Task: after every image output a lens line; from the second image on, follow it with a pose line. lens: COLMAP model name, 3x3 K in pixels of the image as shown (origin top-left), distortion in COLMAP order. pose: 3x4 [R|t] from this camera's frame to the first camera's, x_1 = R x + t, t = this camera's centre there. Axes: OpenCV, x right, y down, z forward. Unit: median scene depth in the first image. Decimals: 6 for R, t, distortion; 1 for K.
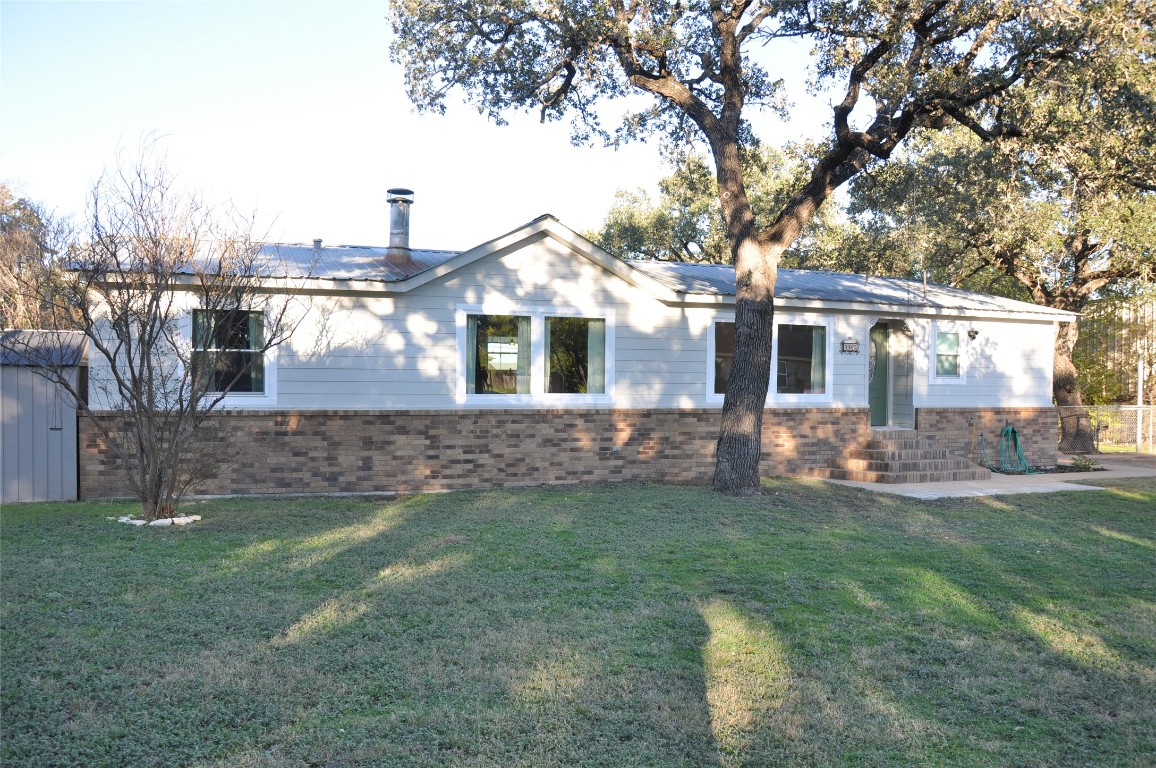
lens RADIAL K [[888.1, 0, 571.7], [0, 888.1, 385.0], [0, 0, 1]] dist [-0.143511, 0.101567]
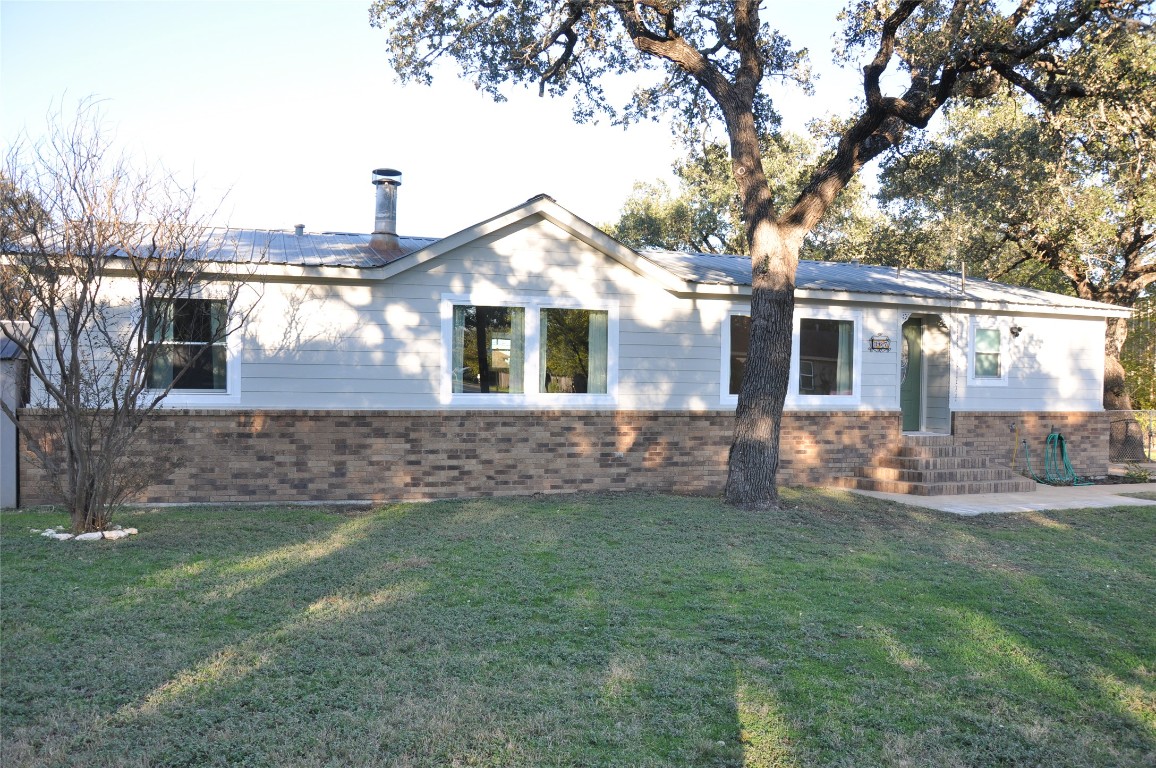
lens RADIAL K [[888.1, 0, 572.0], [0, 888.1, 386.7], [0, 0, 1]] dist [-0.143511, 0.101567]
pose [[0.999558, 0.005874, -0.029132, 0.030048], [-0.005822, 0.999981, 0.001856, 0.001220], [0.029143, -0.001686, 0.999574, 0.101890]]
